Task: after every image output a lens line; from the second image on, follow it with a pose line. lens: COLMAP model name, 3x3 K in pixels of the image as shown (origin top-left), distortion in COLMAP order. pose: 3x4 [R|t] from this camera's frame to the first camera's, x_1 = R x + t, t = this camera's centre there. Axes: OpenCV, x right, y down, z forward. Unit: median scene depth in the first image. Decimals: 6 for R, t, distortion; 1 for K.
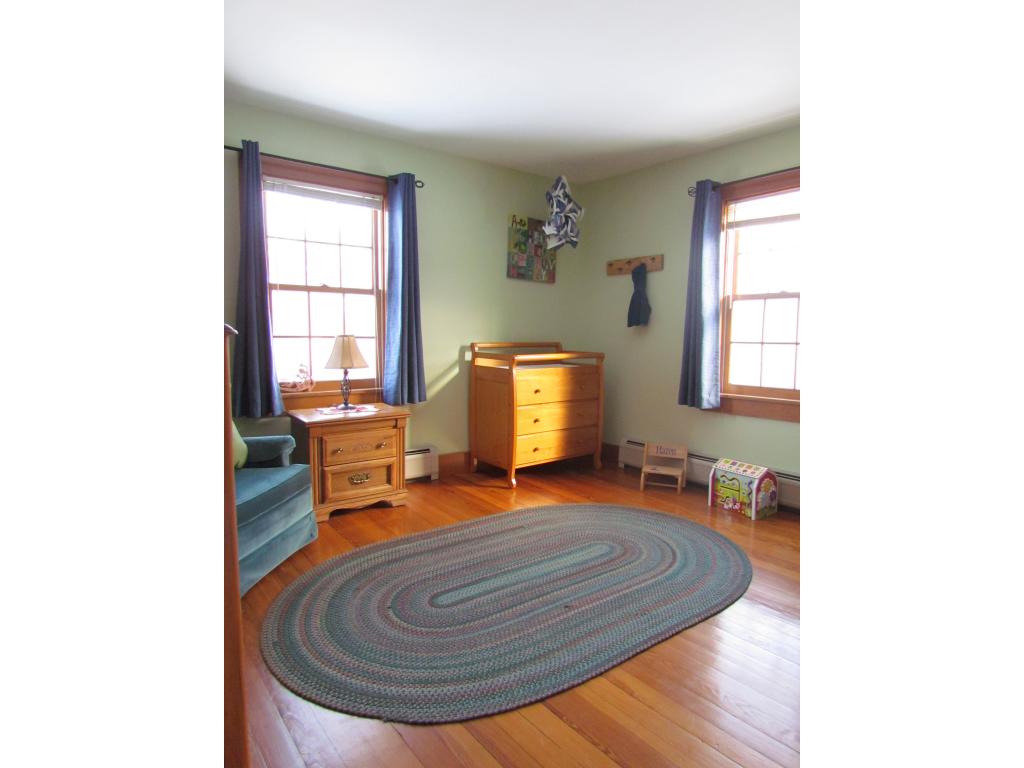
lens RADIAL K [[561.0, 0, 535.7], [0, 561.0, 388.0], [0, 0, 1]] dist [-0.026833, 0.000864]
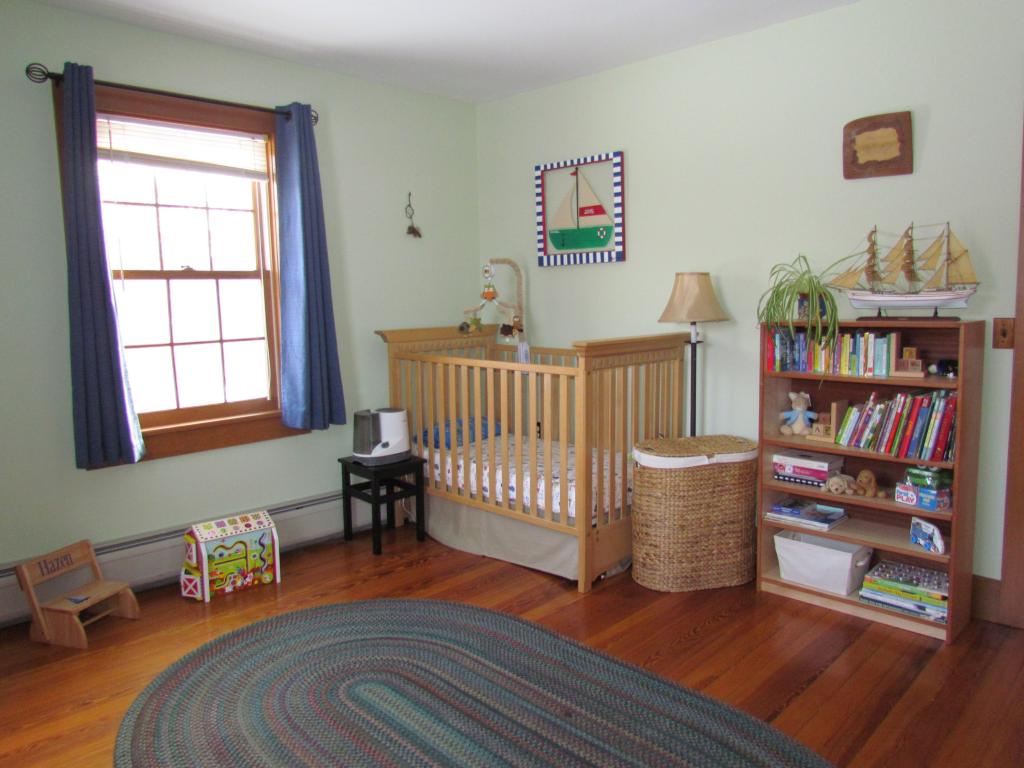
lens RADIAL K [[735.5, 0, 531.4], [0, 735.5, 383.2], [0, 0, 1]] dist [-0.051451, -0.001492]
pose [[-0.130406, -0.126771, 0.983323, -0.612472], [0.111202, 0.983664, 0.141562, -0.129310], [-0.985205, 0.127808, -0.114178, 0.830948]]
